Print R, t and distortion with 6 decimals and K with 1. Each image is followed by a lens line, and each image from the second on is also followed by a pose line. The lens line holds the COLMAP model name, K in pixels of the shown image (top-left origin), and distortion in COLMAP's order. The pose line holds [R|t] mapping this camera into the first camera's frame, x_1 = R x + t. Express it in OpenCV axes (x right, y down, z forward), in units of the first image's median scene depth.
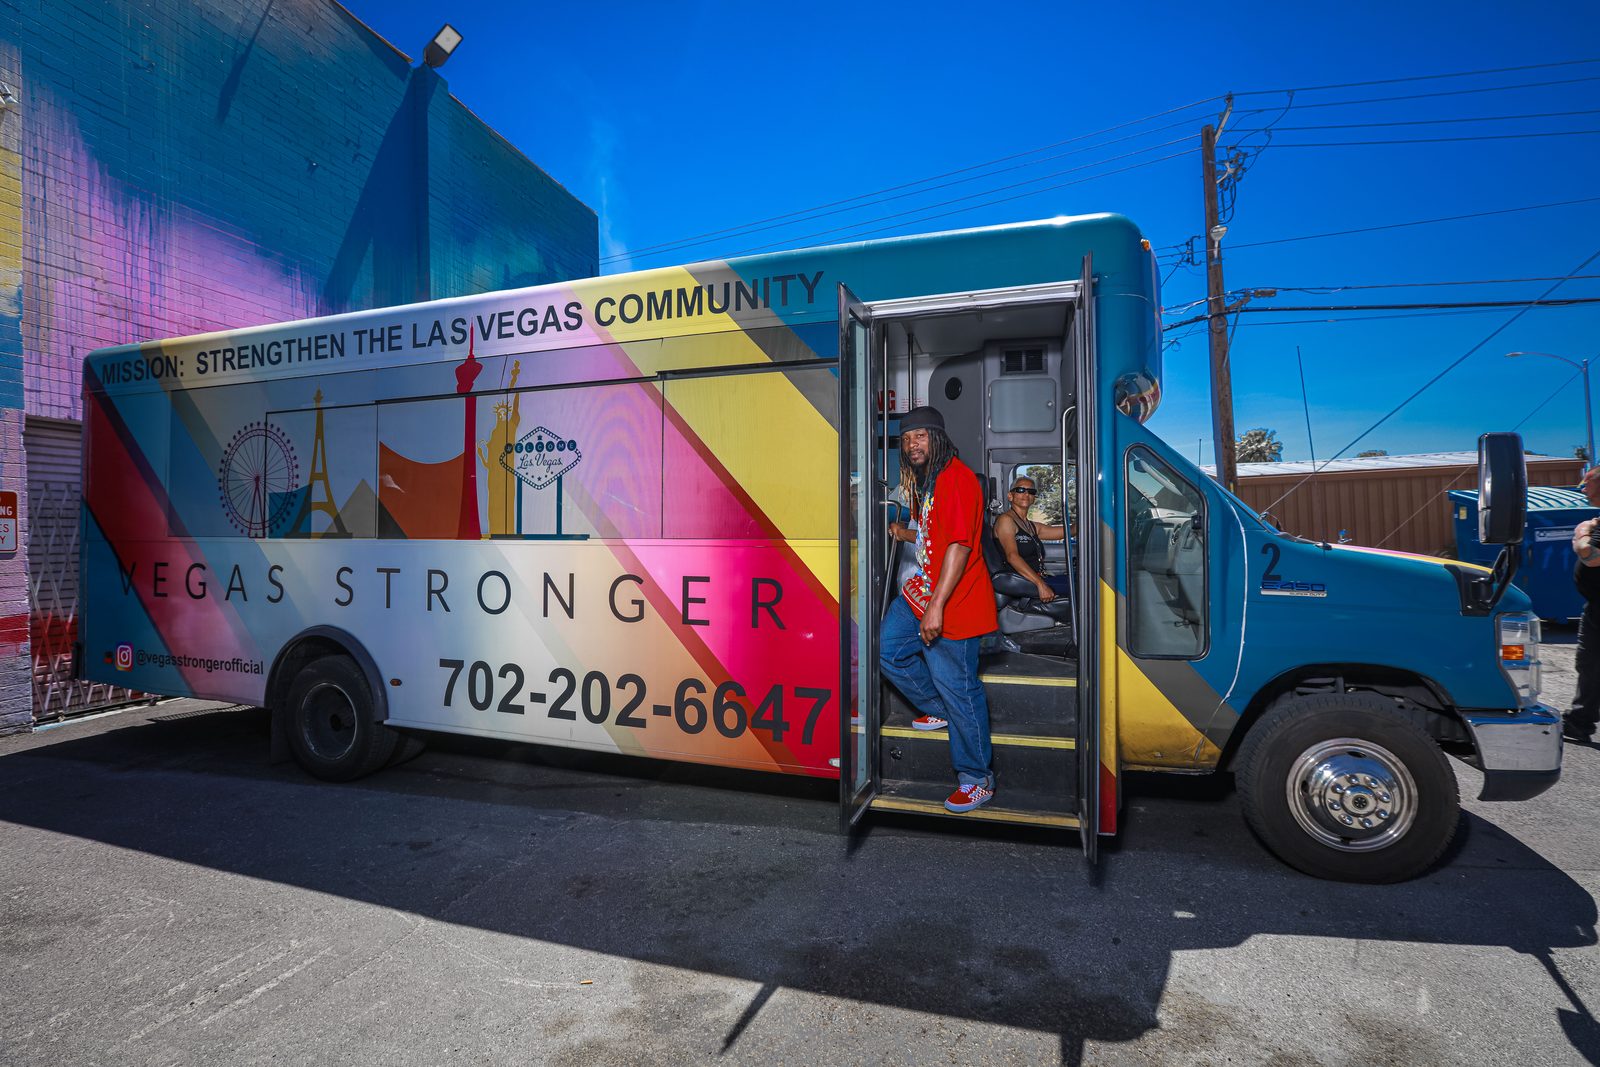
lens RADIAL K [[732.6, 0, 795.4], [0, 732.6, 530.9], [0, 0, 1]] dist [-0.053227, 0.014021]
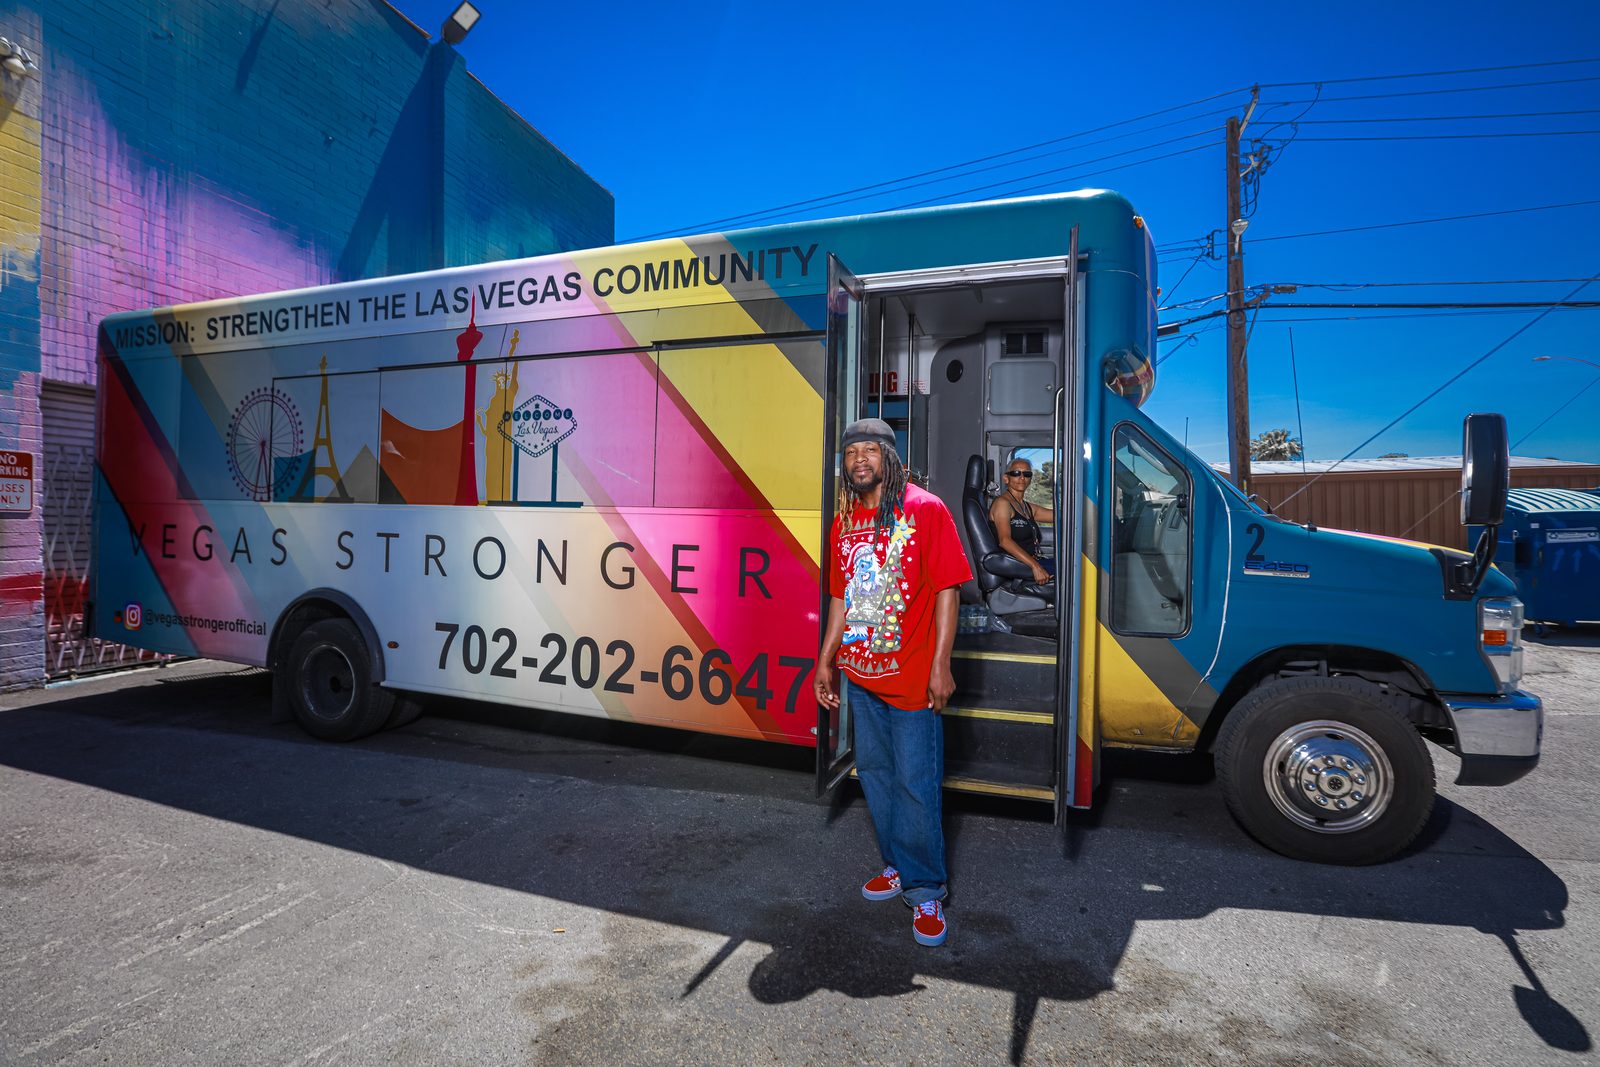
lens RADIAL K [[732.8, 0, 800.0], [0, 732.8, 533.5], [0, 0, 1]] dist [-0.053072, 0.014281]
pose [[0.999566, 0.025201, -0.015229, 0.036440], [-0.024973, 0.999576, 0.014973, 0.026205], [0.015600, -0.014587, 0.999772, -0.008847]]
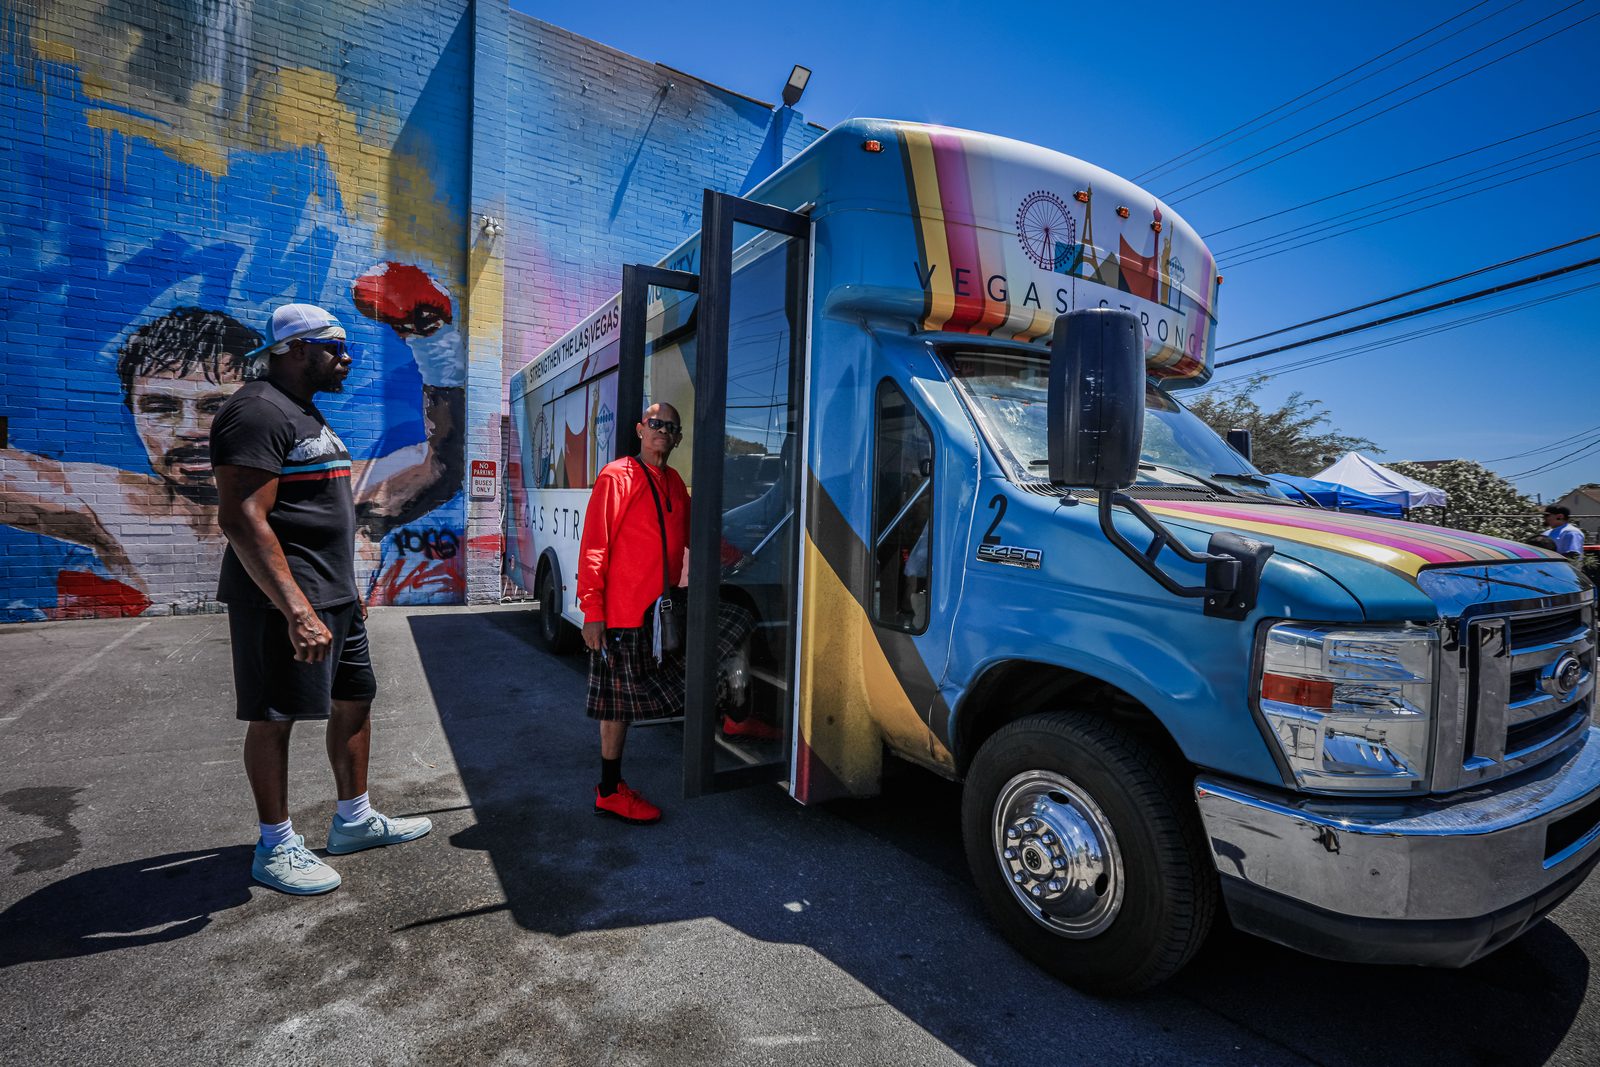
lens RADIAL K [[732.6, 0, 795.4], [0, 732.6, 530.9], [0, 0, 1]] dist [-0.053227, 0.014021]
pose [[0.748653, 0.049320, -0.661125, 0.866771], [-0.029572, 0.998721, 0.041018, 0.025731], [0.662303, -0.011157, 0.749153, 0.244451]]
